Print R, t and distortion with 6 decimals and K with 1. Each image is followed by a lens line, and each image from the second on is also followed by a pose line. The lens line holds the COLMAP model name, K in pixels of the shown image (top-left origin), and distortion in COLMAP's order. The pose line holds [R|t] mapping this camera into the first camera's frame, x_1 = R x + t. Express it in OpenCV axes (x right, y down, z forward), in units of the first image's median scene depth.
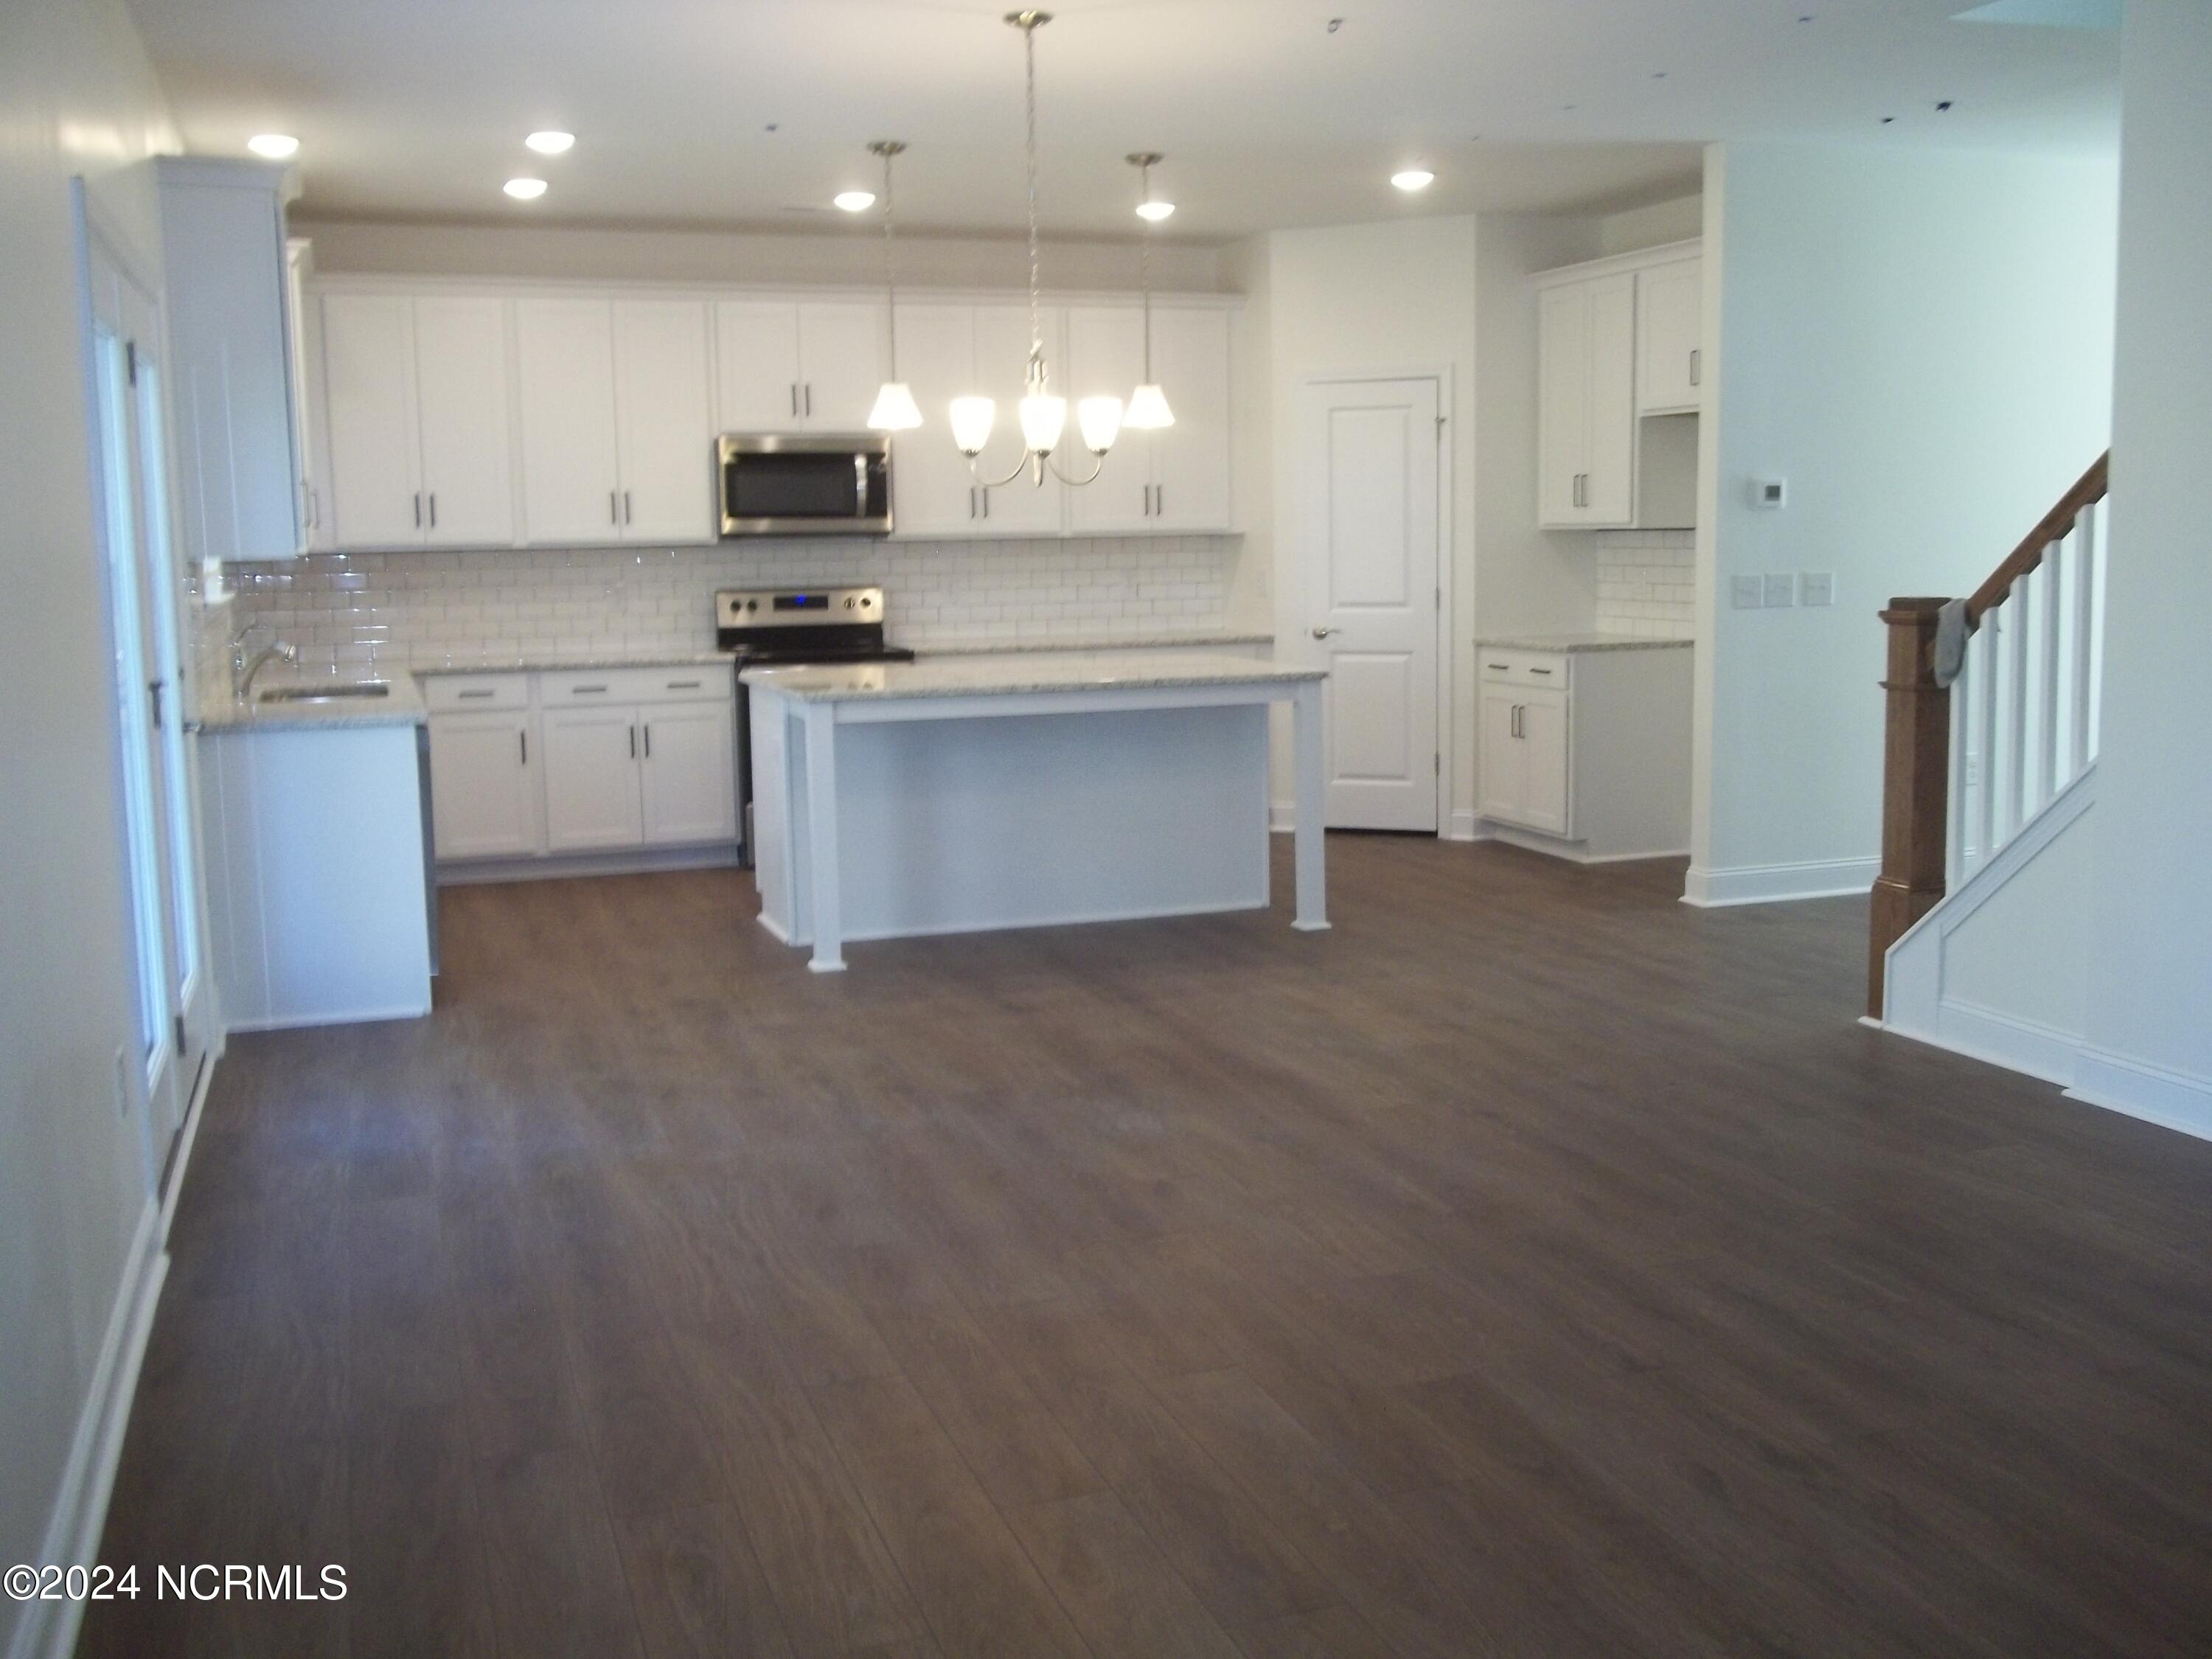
lens RADIAL K [[2117.8, 0, 1105.5], [0, 2117.8, 800.6], [0, 0, 1]] dist [-0.015134, 0.004372]
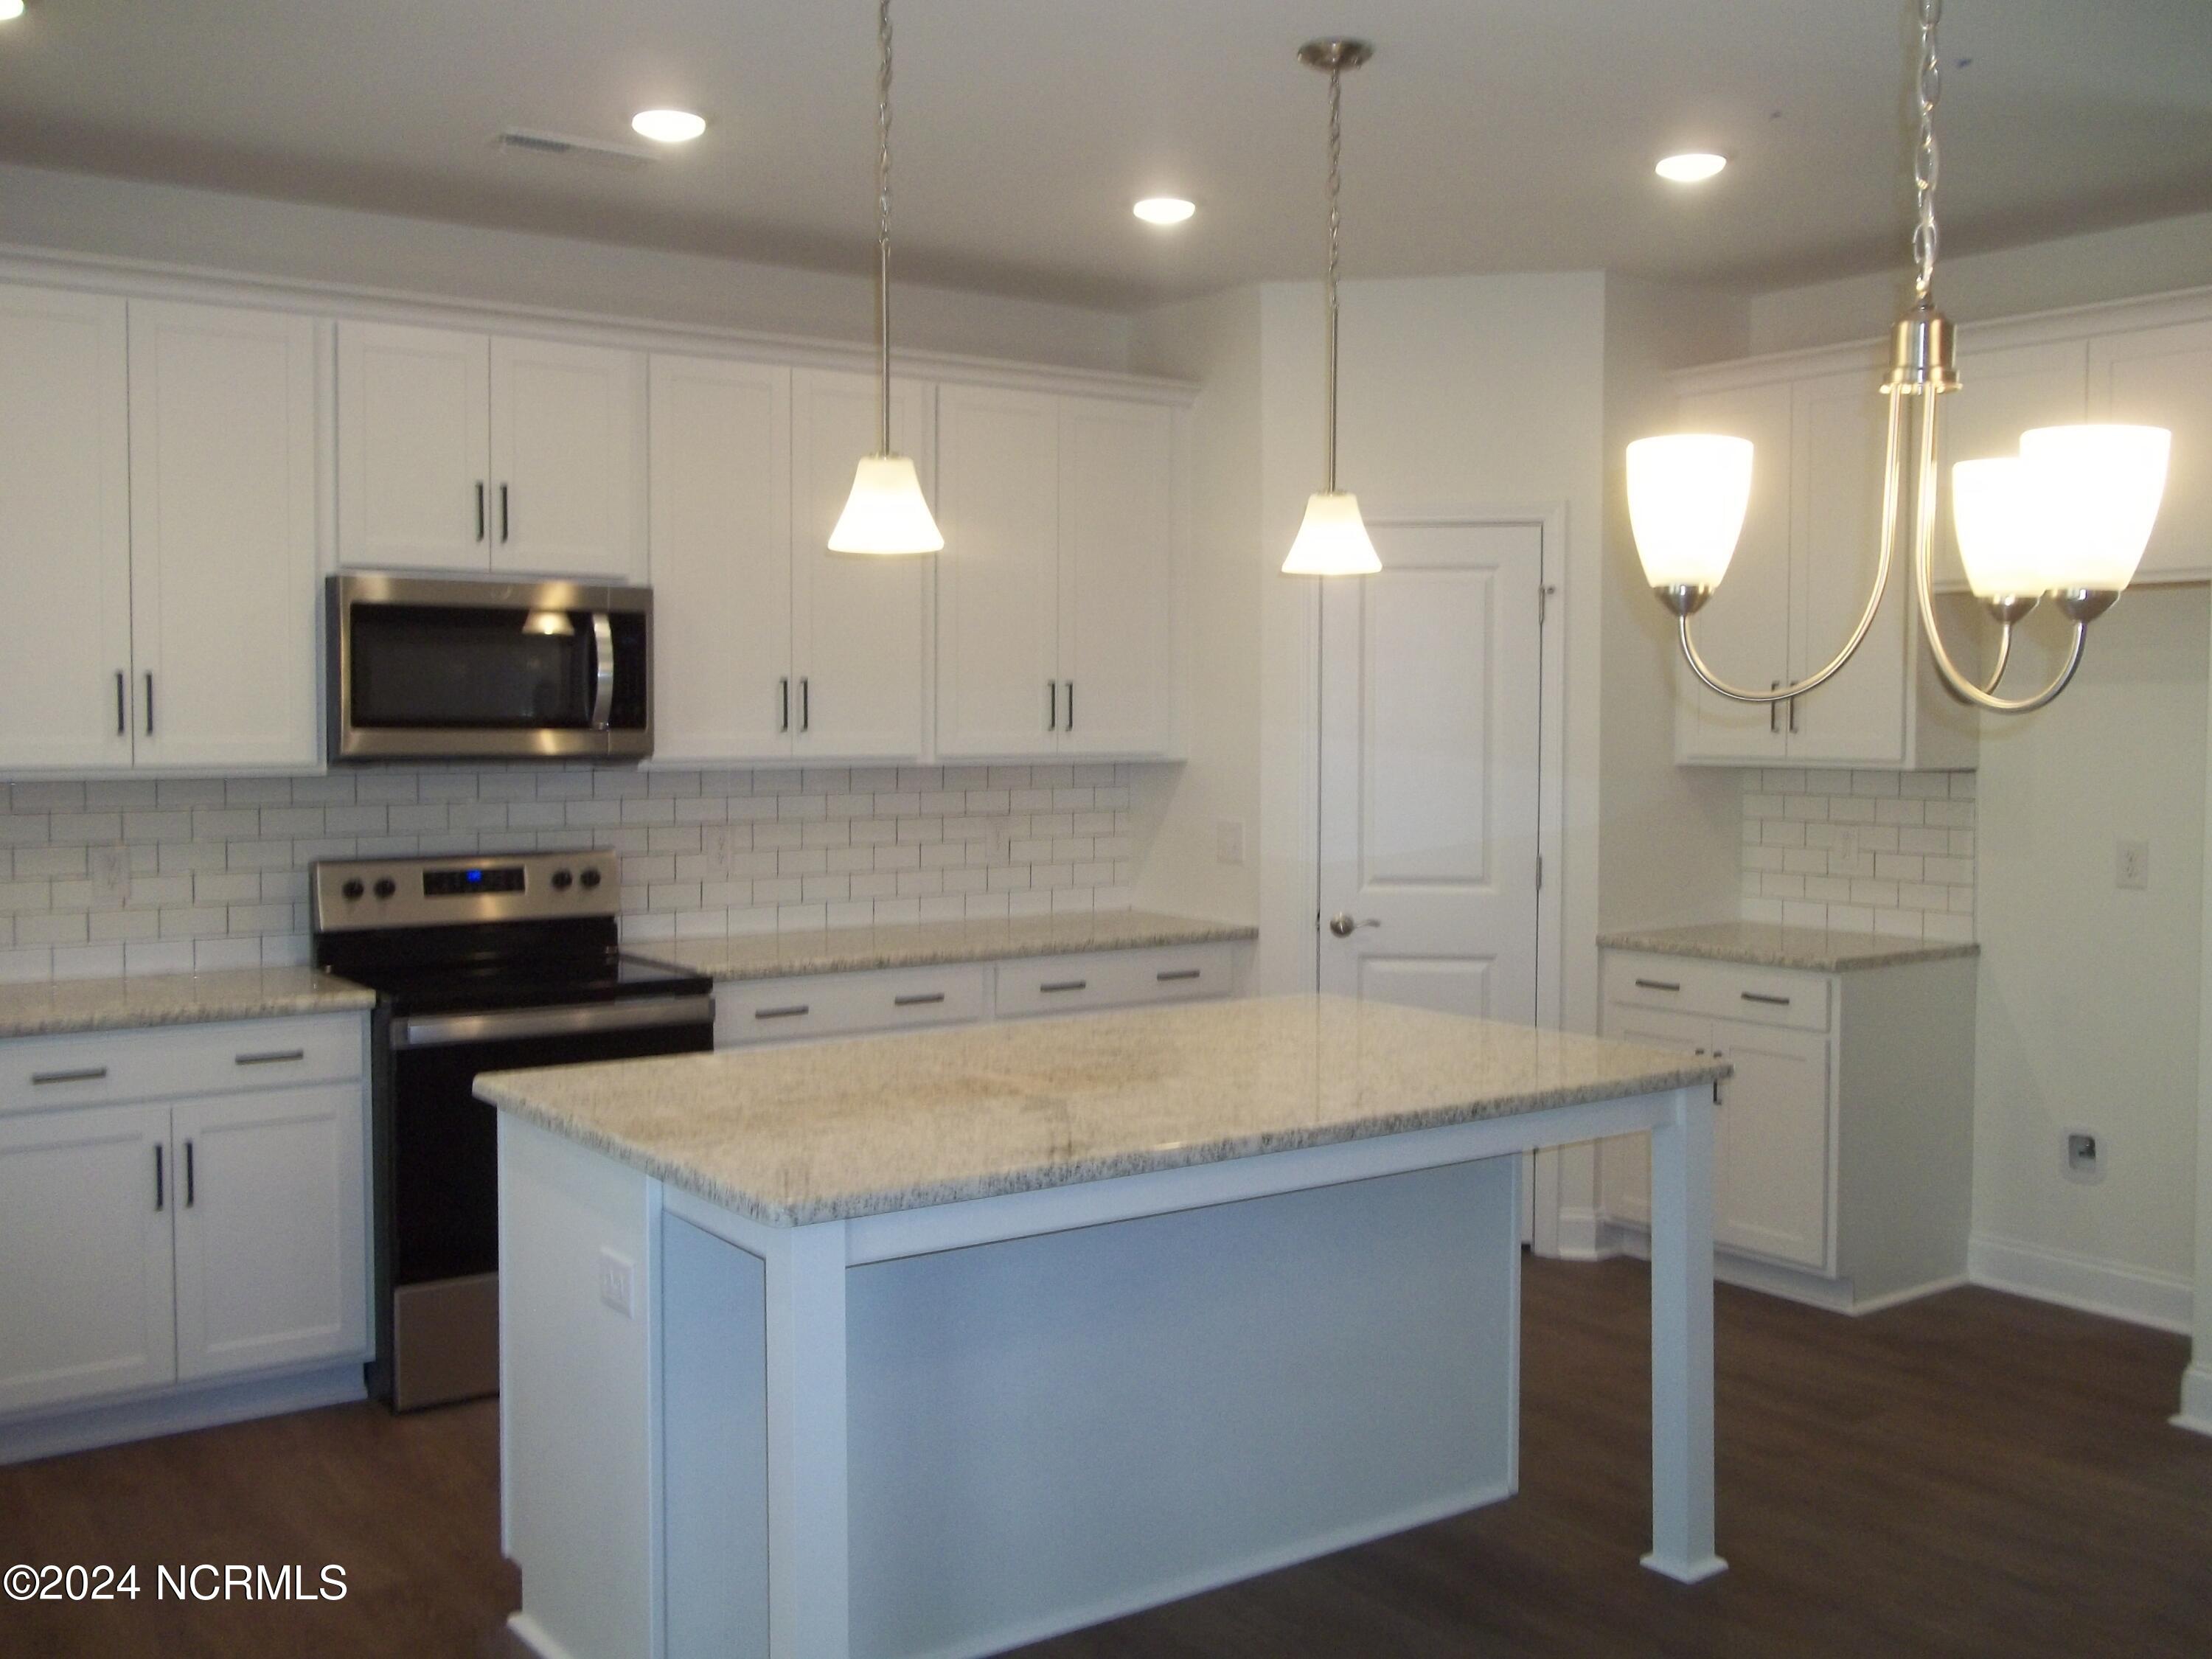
lens RADIAL K [[2117.8, 0, 1105.5], [0, 2117.8, 800.6], [0, 0, 1]] dist [-0.015134, 0.004372]
pose [[0.960705, 0.006834, 0.277486, -0.146642], [0.017932, 0.996080, -0.086617, -0.067552], [-0.276990, 0.088189, 0.956817, 0.454843]]
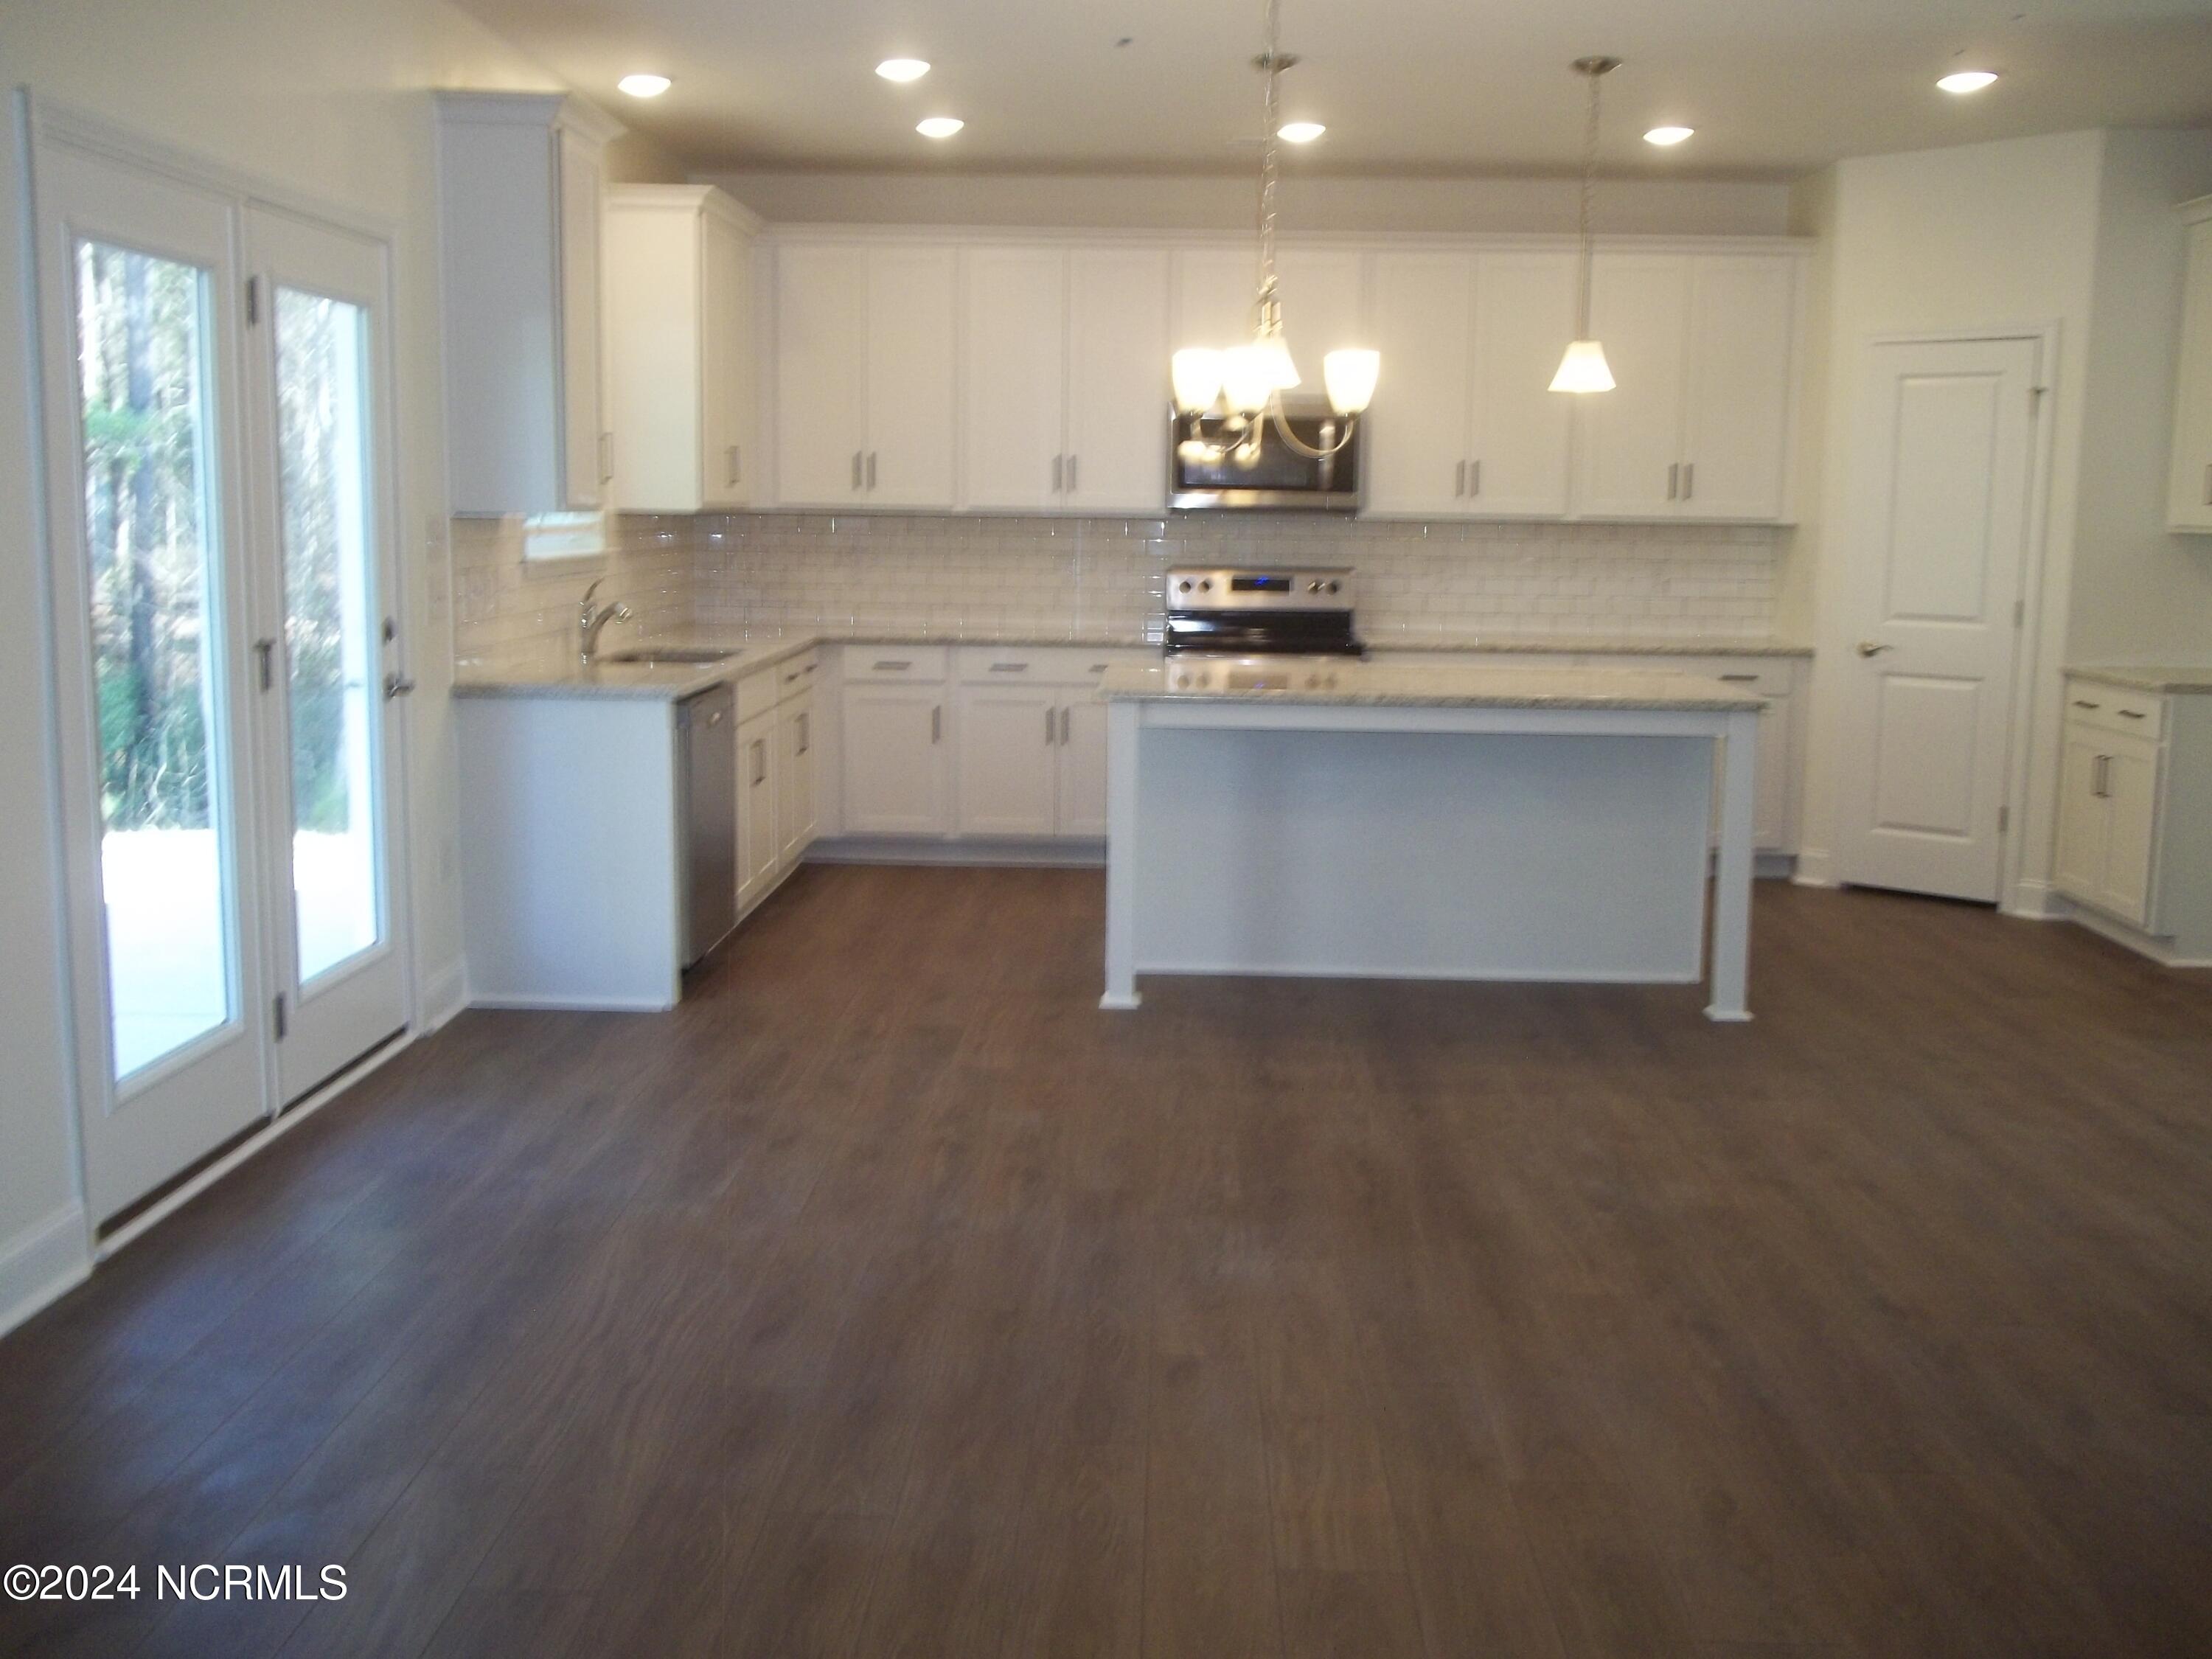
lens RADIAL K [[2117.8, 0, 1105.5], [0, 2117.8, 800.6], [0, 0, 1]] dist [-0.015134, 0.004372]
pose [[0.931205, 0.080100, -0.355585, 0.130645], [-0.075611, 0.996784, 0.026527, -0.021256], [0.356567, 0.002184, 0.934267, 0.136827]]
